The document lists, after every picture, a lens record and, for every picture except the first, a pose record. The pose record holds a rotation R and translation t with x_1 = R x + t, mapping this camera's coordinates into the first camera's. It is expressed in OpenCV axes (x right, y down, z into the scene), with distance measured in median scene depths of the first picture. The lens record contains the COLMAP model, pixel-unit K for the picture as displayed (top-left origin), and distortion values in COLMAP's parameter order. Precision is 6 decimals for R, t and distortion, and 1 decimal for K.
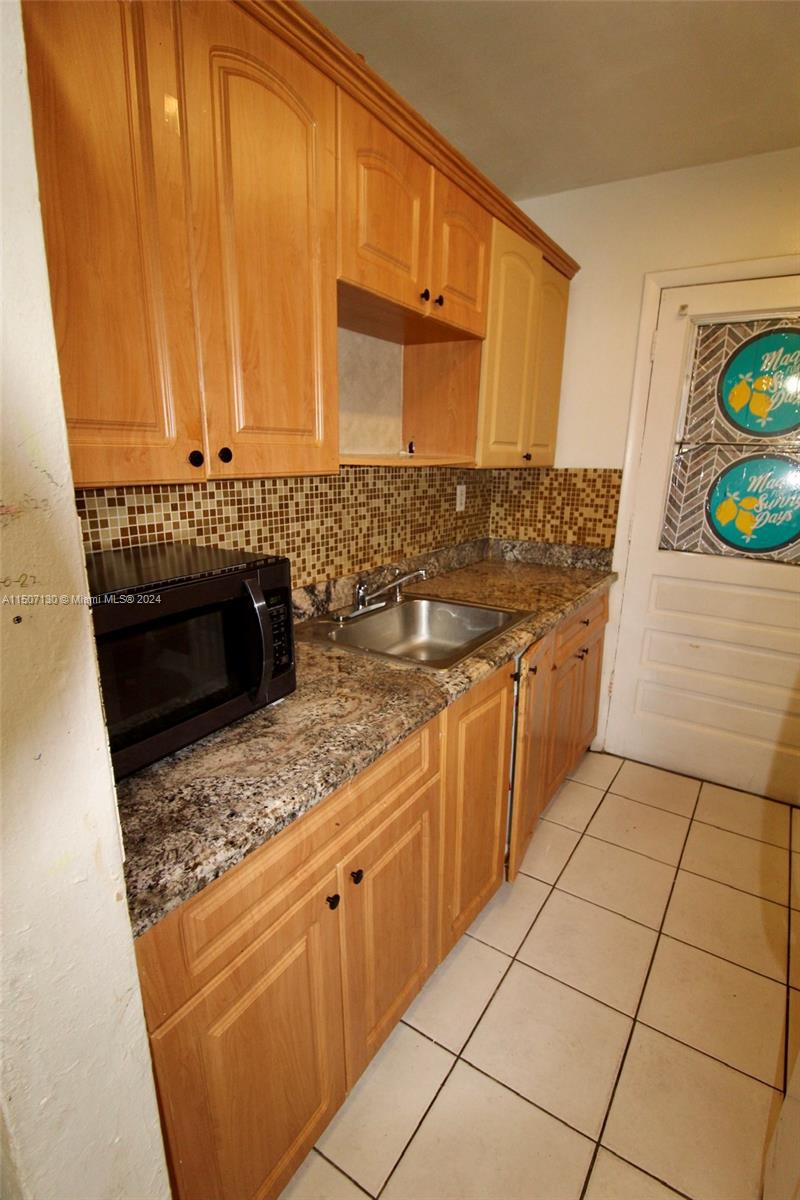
lens RADIAL K [[564.7, 0, 429.0], [0, 564.7, 598.9], [0, 0, 1]] dist [-0.007614, -0.003177]
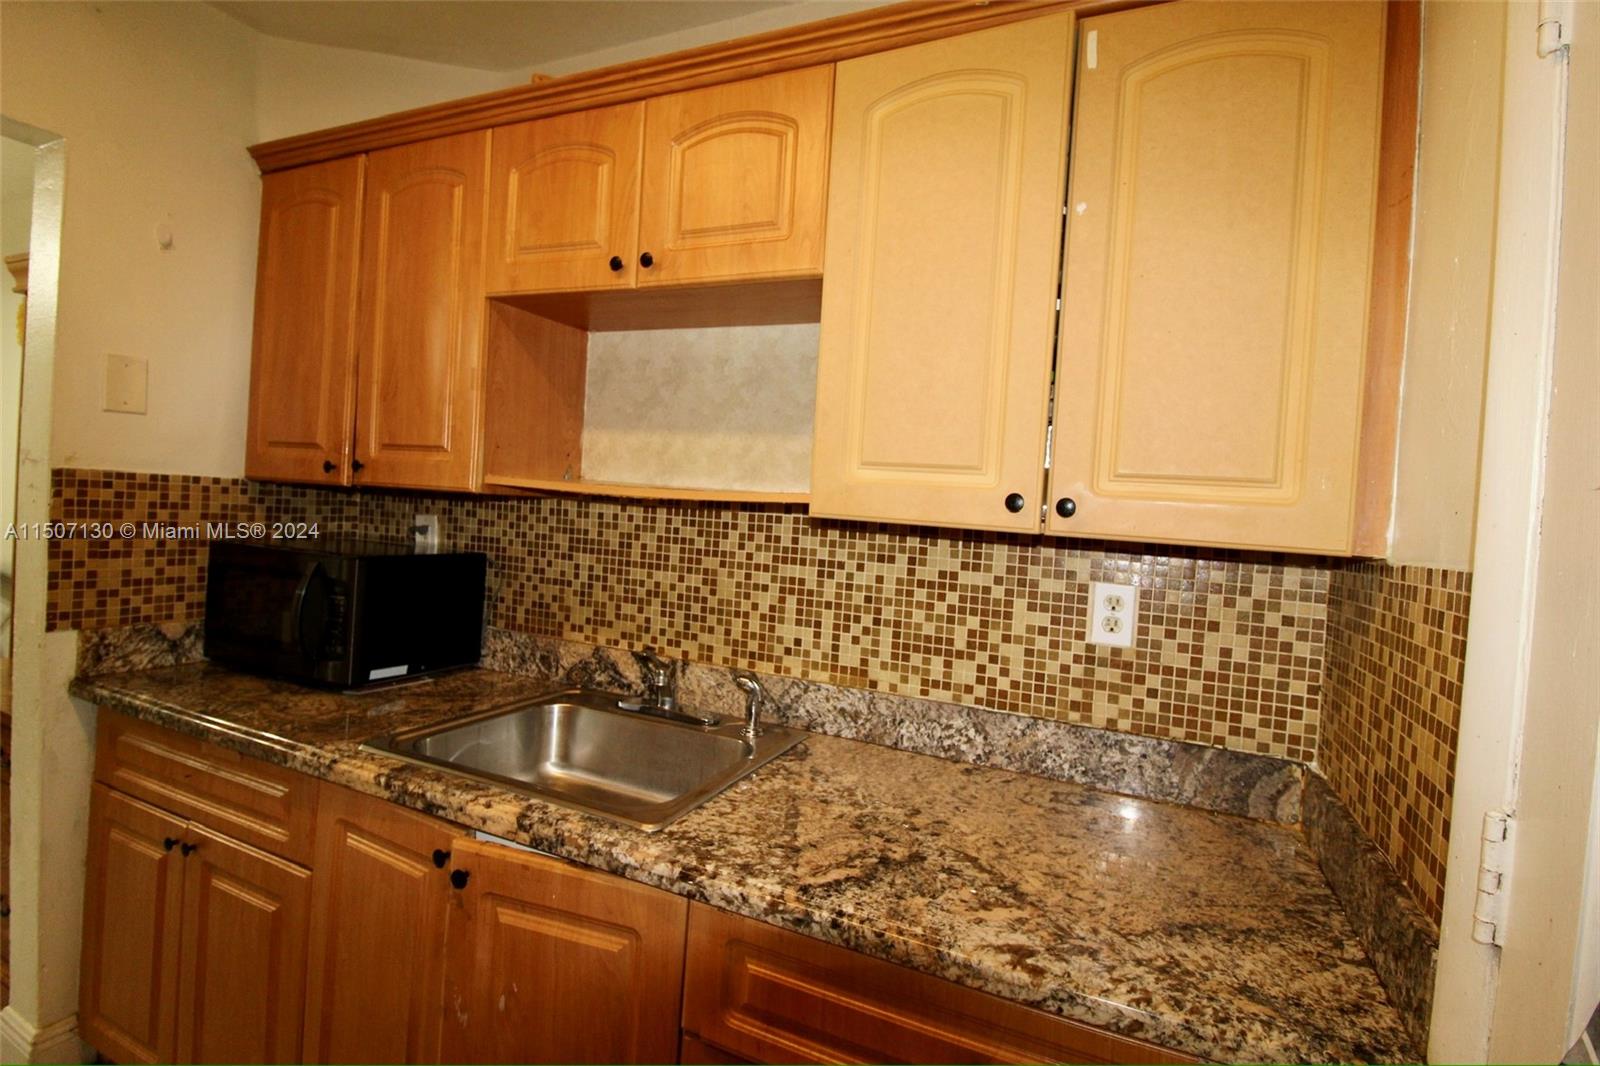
lens RADIAL K [[752.9, 0, 815.6], [0, 752.9, 524.7], [0, 0, 1]] dist [-0.007614, -0.003177]
pose [[0.129867, 0.017345, -0.991380, 0.828378], [-0.306651, 0.951531, -0.023523, -0.237780], [0.942921, 0.307063, 0.128891, 1.042594]]
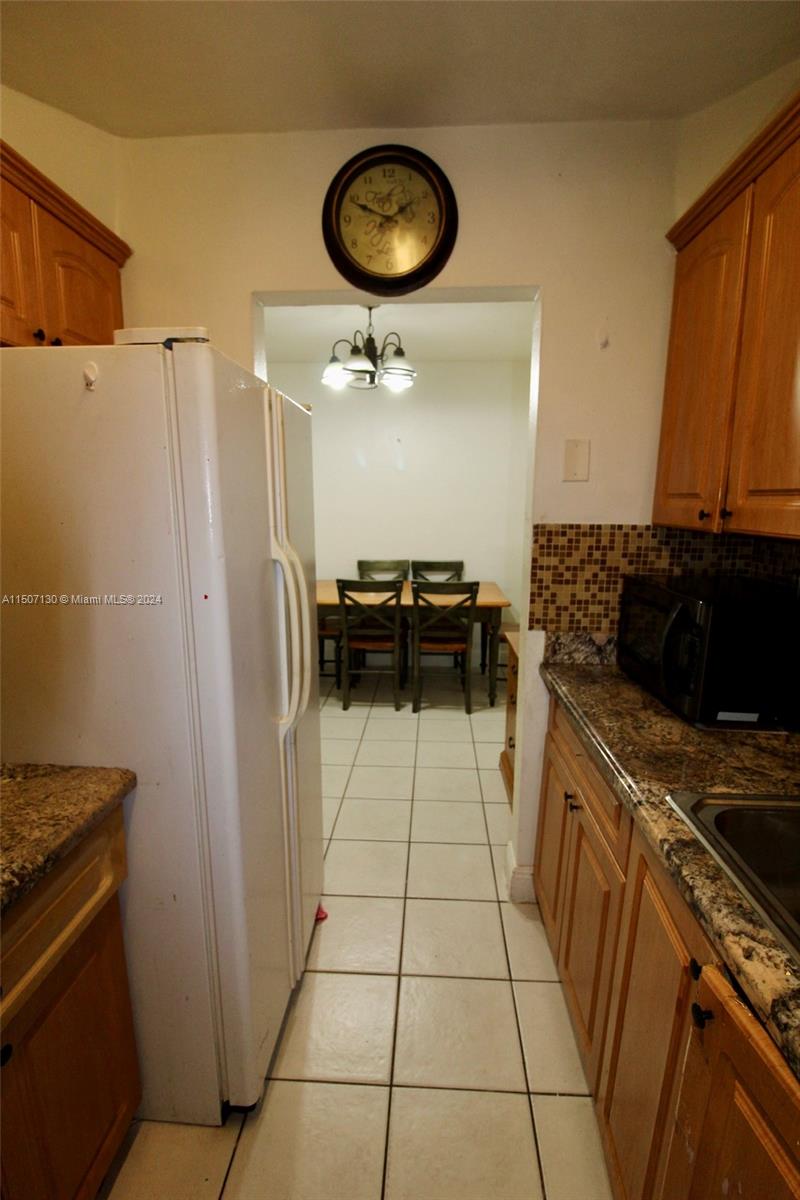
lens RADIAL K [[564.7, 0, 405.8], [0, 564.7, 609.9], [0, 0, 1]] dist [-0.007614, -0.003177]
pose [[-0.875889, 0.073857, -0.476827, 0.528860], [-0.140127, 0.906690, 0.397840, -0.273727], [0.461718, 0.415280, -0.783811, 1.029758]]
